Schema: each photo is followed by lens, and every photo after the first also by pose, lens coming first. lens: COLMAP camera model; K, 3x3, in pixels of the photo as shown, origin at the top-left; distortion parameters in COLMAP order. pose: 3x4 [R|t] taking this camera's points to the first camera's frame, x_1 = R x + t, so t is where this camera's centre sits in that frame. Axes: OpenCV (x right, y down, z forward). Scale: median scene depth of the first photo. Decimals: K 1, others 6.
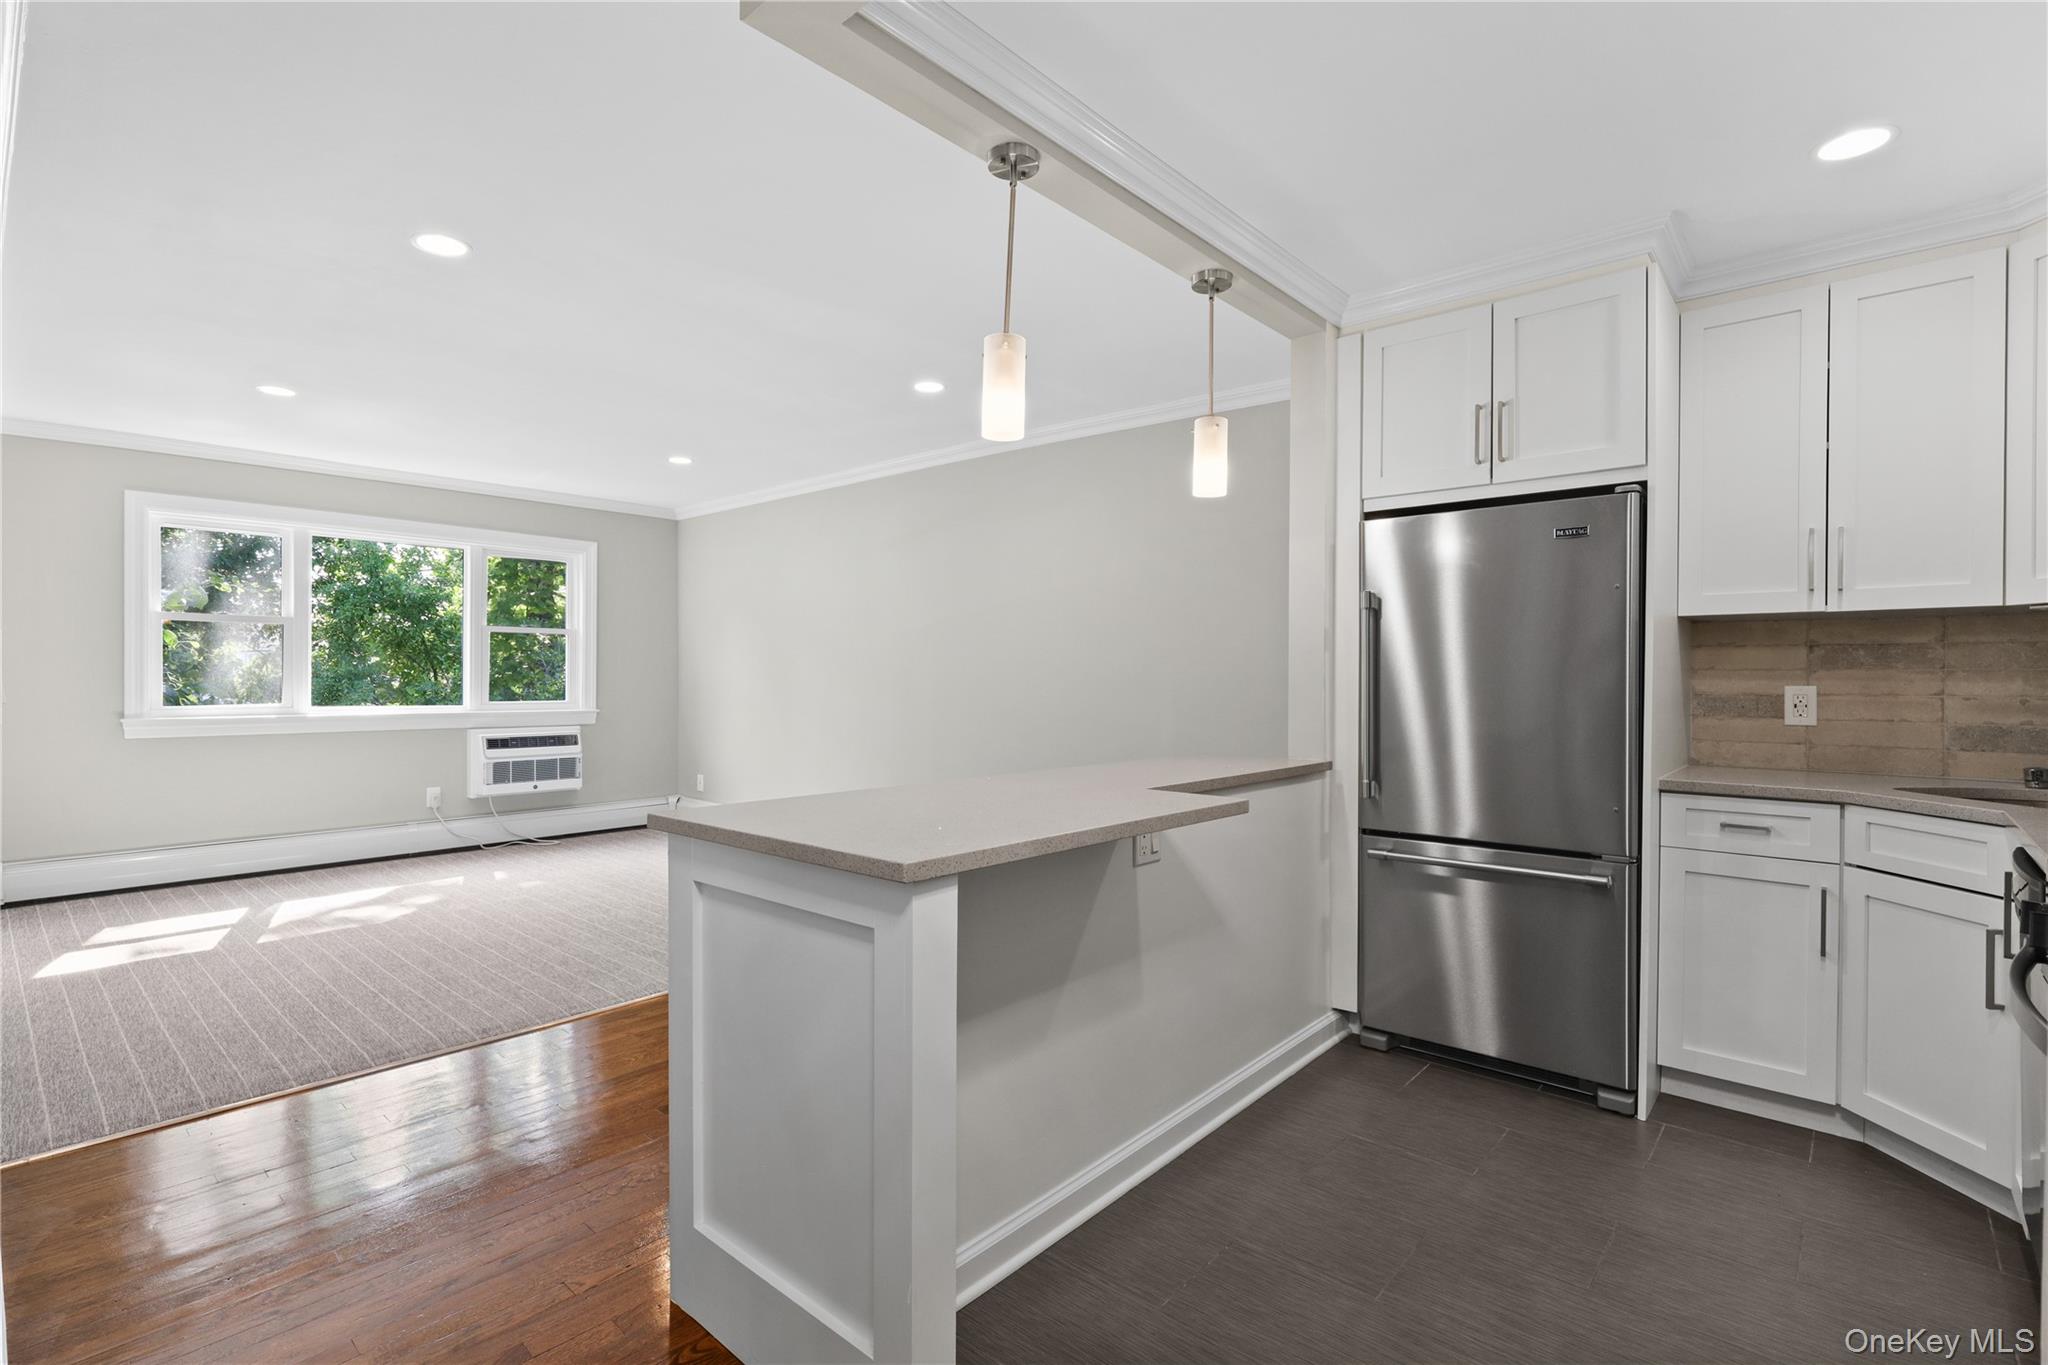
lens RADIAL K [[972.5, 0, 1013.5], [0, 972.5, 684.4], [0, 0, 1]] dist [0.000018, 0.000178]
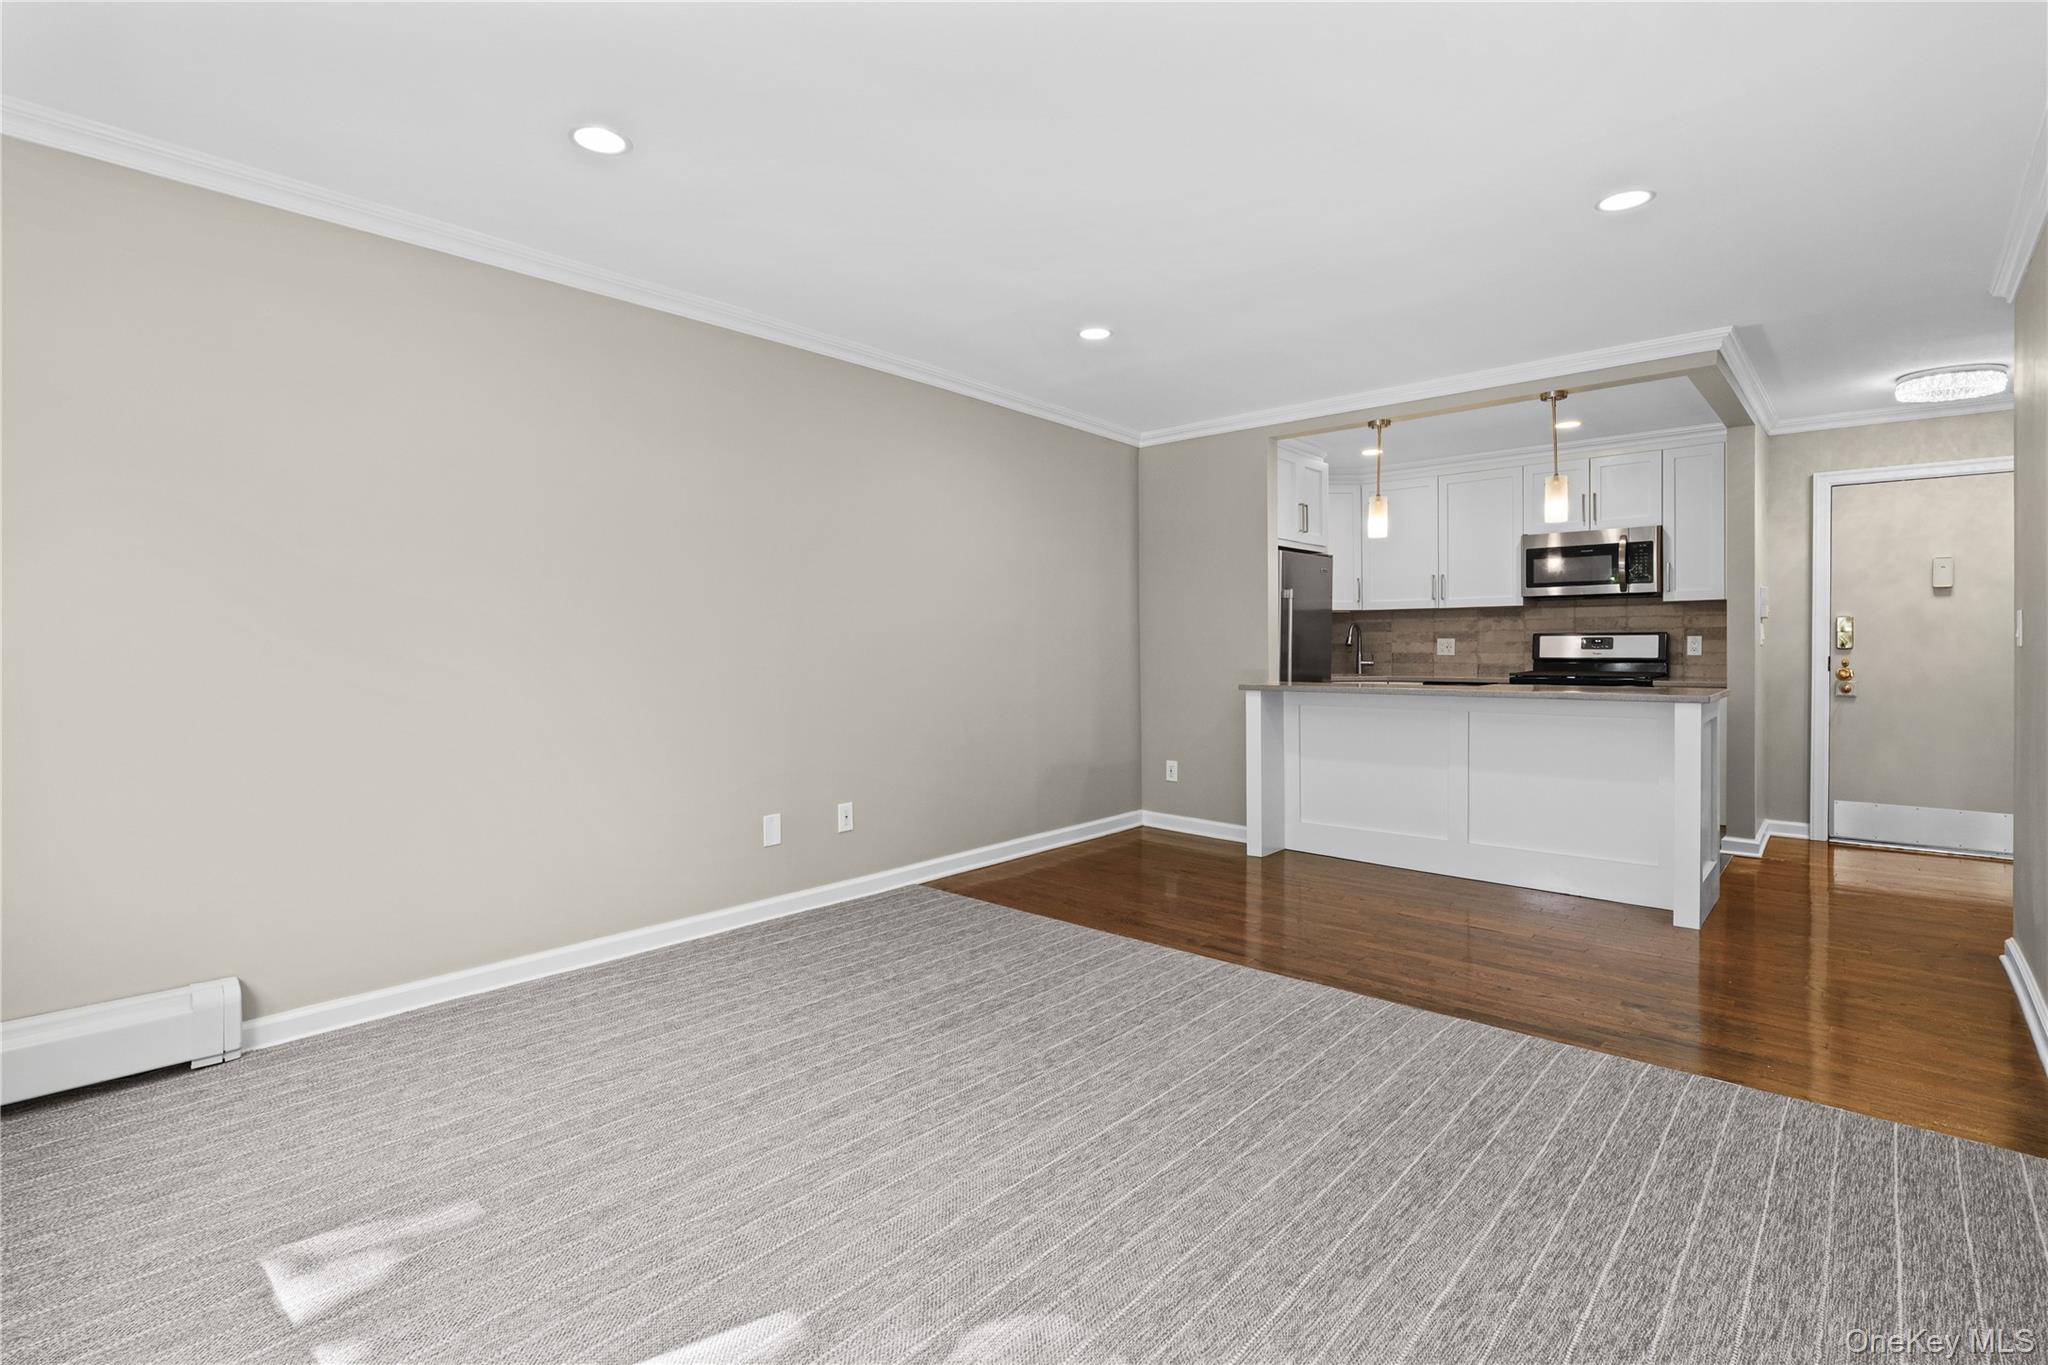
lens RADIAL K [[980.9, 0, 995.2], [0, 980.9, 649.2], [0, 0, 1]] dist [0.003115, 0.000607]
pose [[-0.014504, -0.006935, 0.999871, -0.707925], [0.013148, 0.999888, 0.007126, -0.002485], [-0.999808, 0.013250, -0.014411, 0.734719]]
